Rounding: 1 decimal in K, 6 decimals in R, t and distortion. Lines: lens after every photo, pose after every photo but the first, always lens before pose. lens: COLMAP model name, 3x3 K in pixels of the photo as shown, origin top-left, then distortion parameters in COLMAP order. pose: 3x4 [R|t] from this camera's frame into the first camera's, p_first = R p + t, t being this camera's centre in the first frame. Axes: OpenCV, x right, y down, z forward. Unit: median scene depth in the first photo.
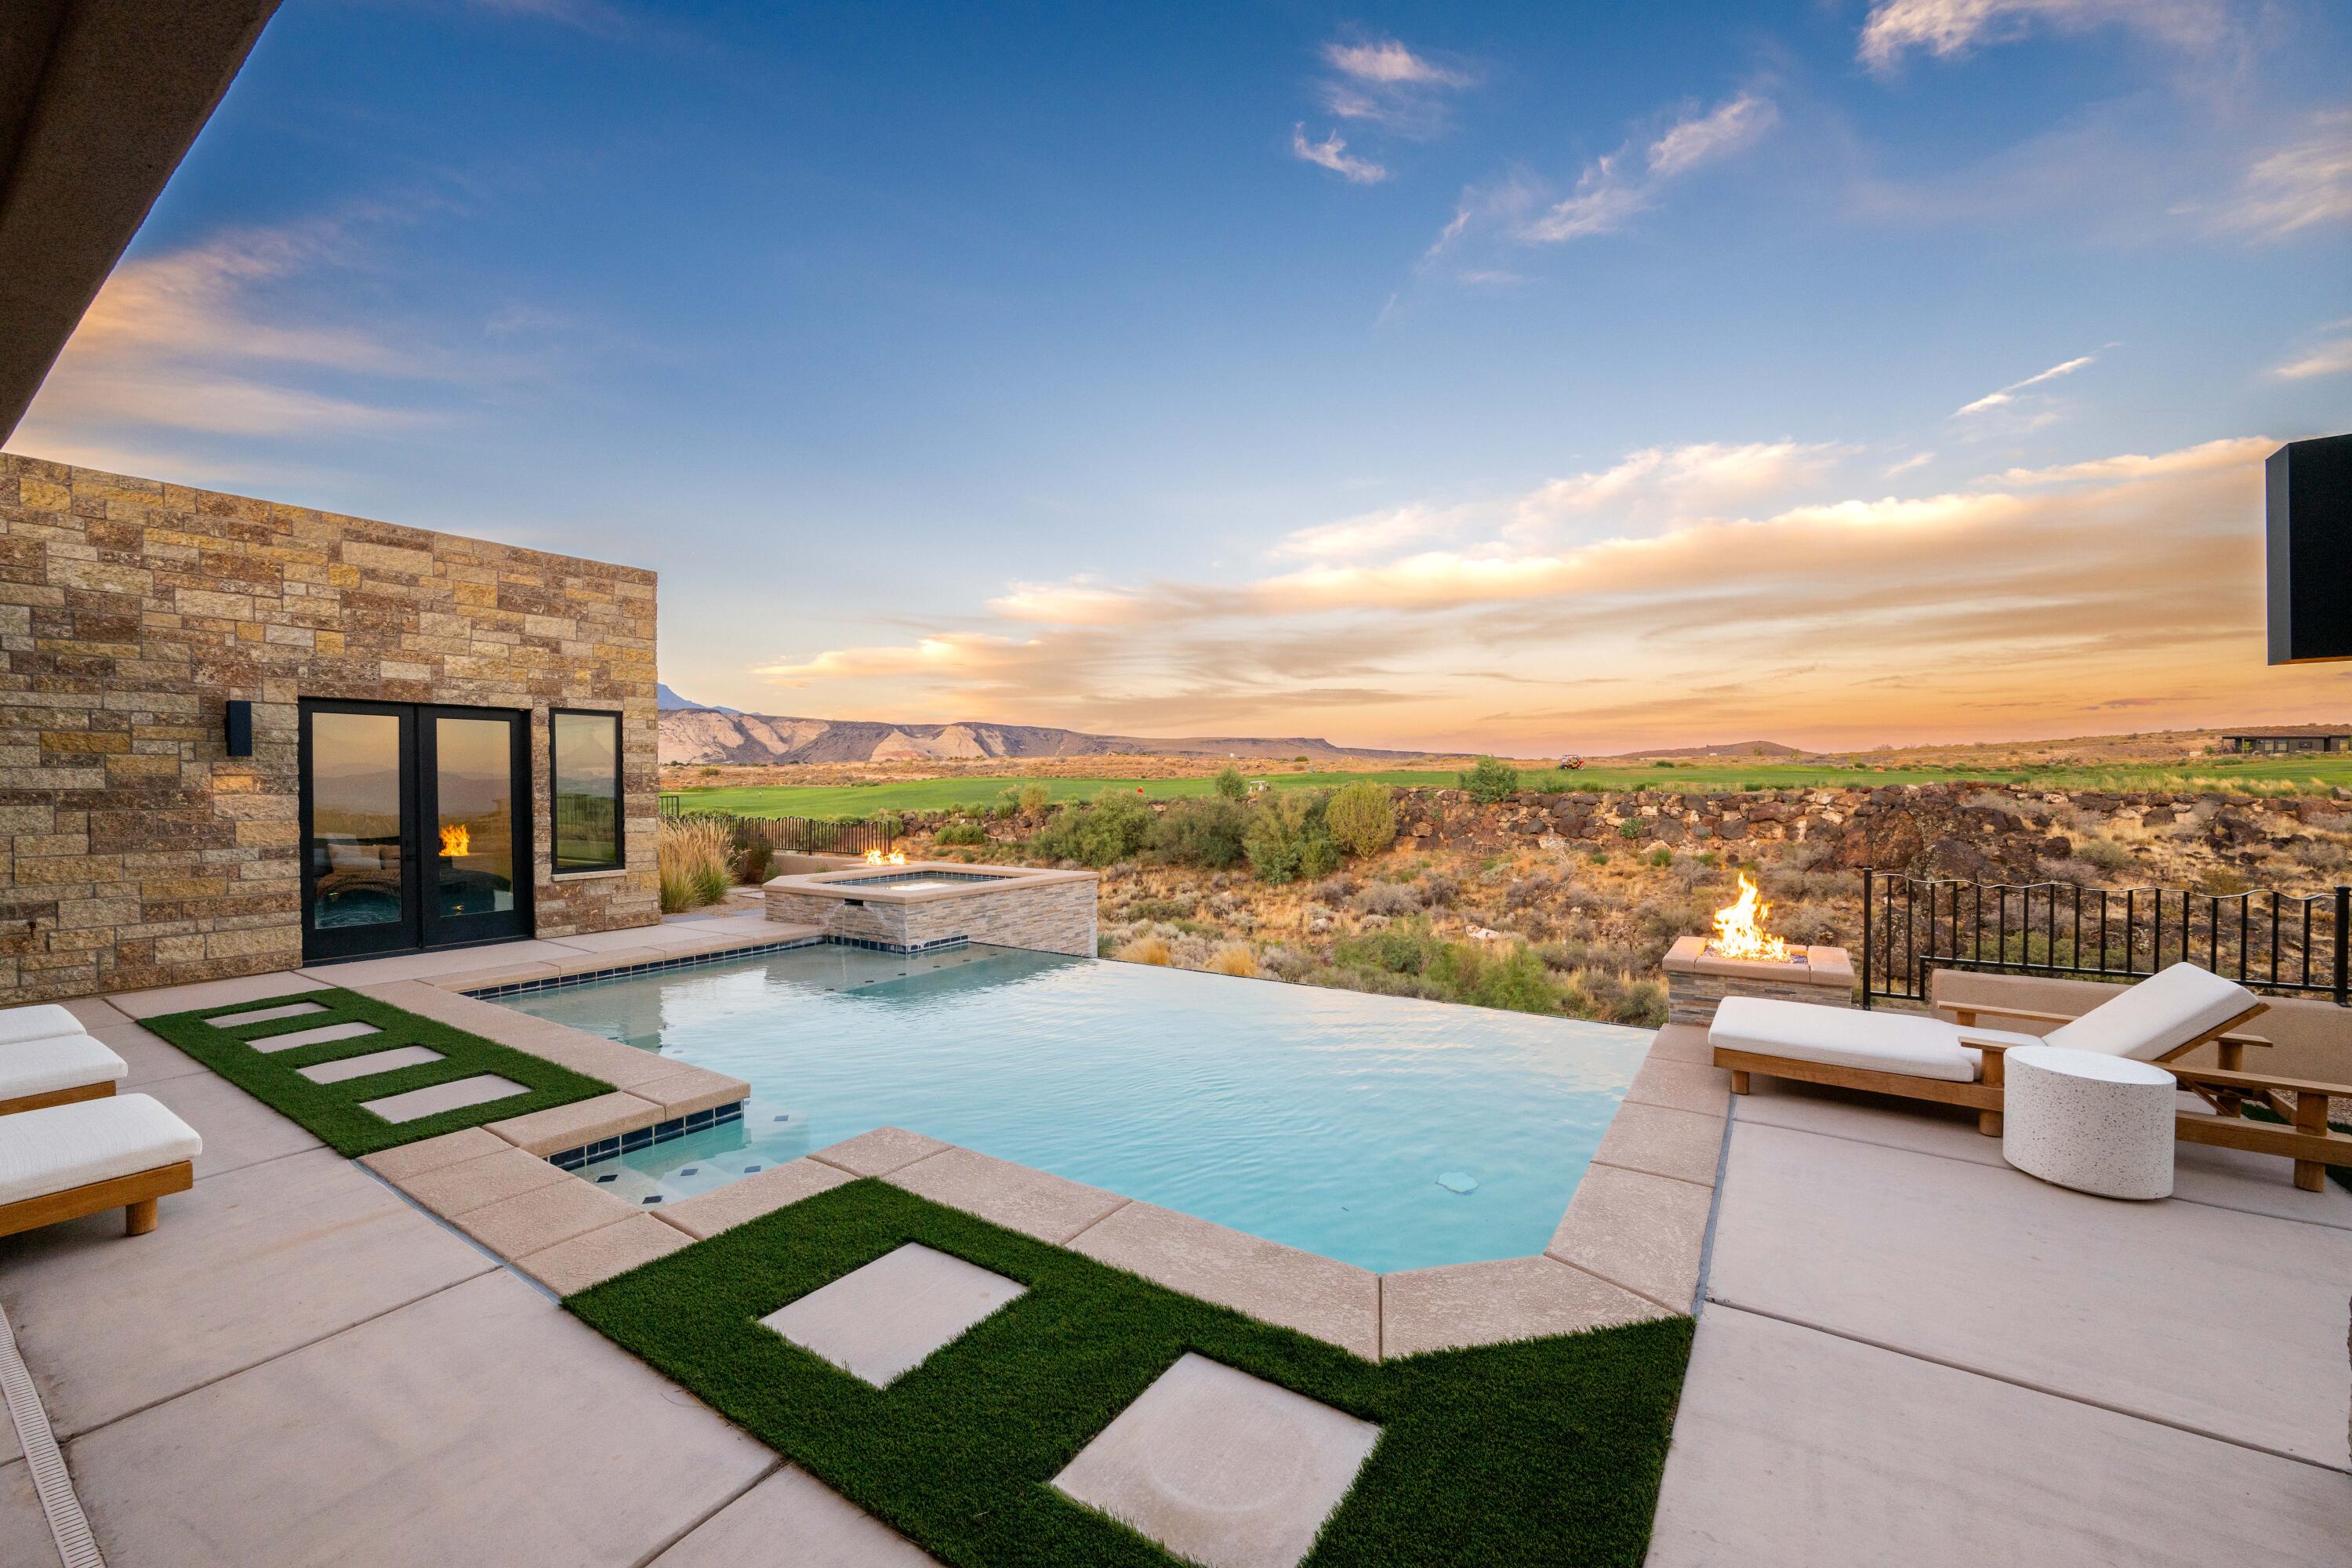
lens RADIAL K [[915.6, 0, 1196.6], [0, 915.6, 797.0], [0, 0, 1]] dist [-0.000266, 0.000941]
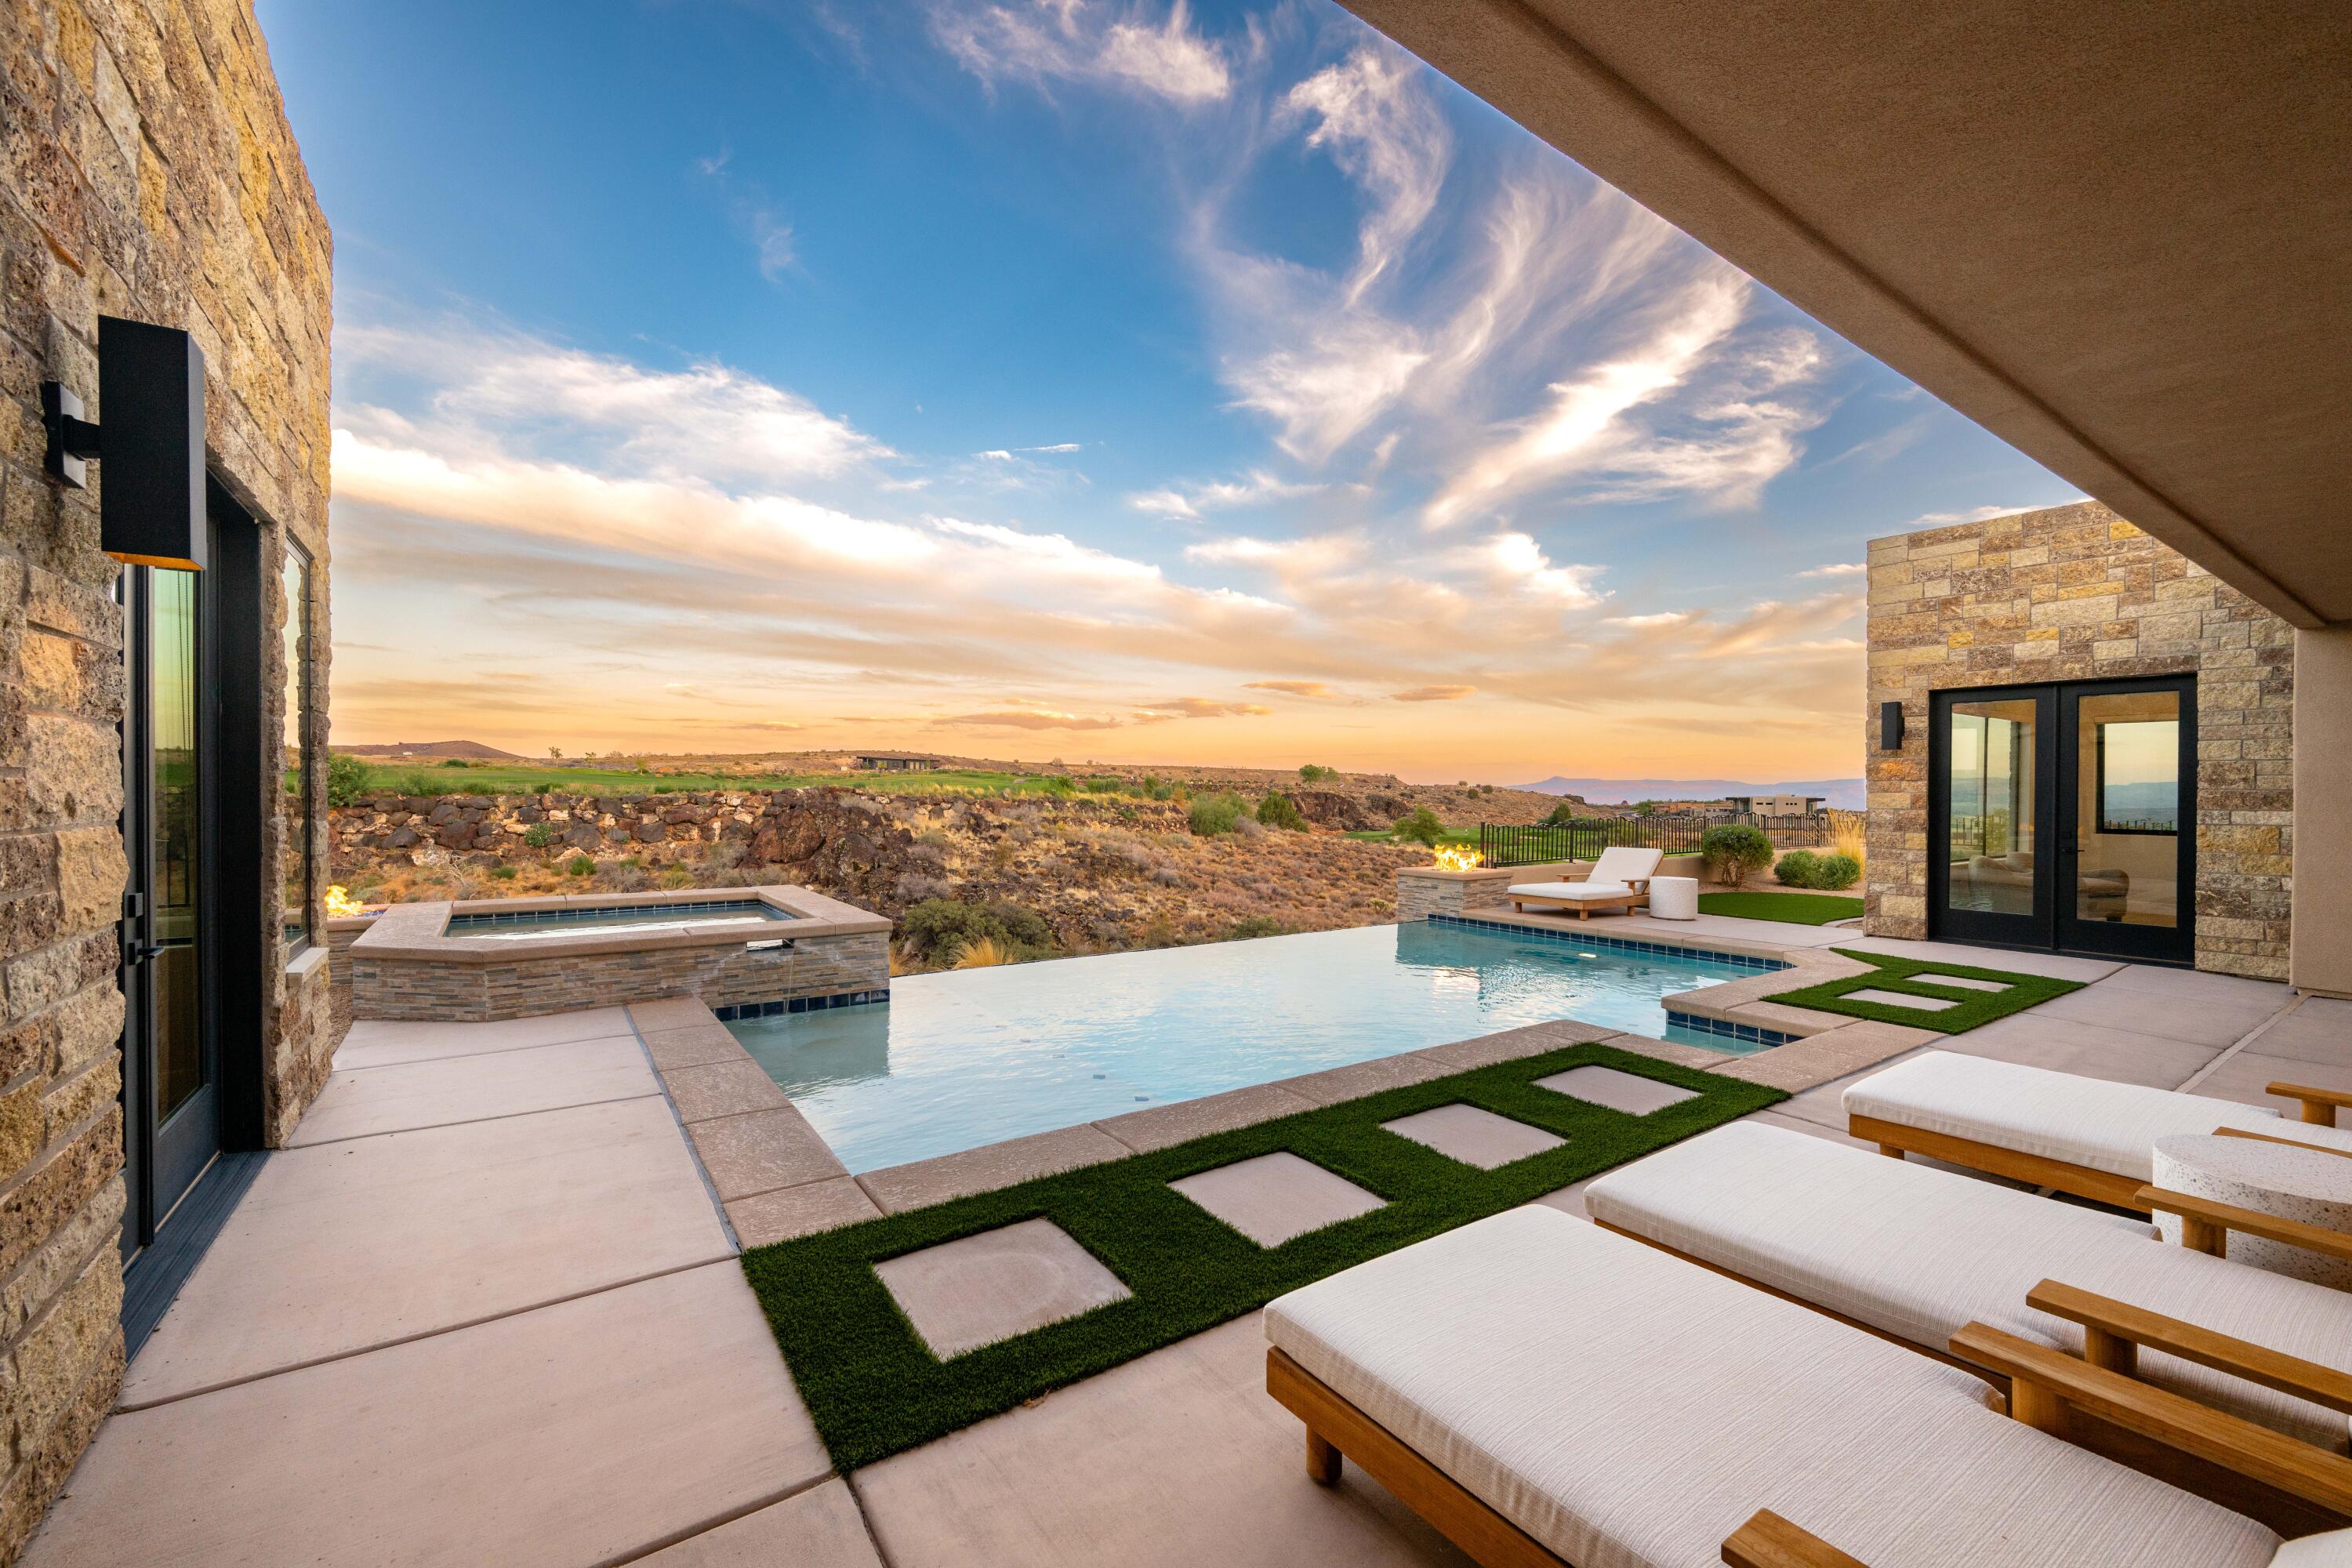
lens RADIAL K [[969.8, 0, 1186.8], [0, 969.8, 796.1], [0, 0, 1]] dist [0.003231, -0.000847]
pose [[0.371902, 0.001439, 0.928271, -0.169422], [0.004574, 0.999984, -0.003383, 0.003003], [-0.928261, 0.005504, 0.371889, 0.091990]]
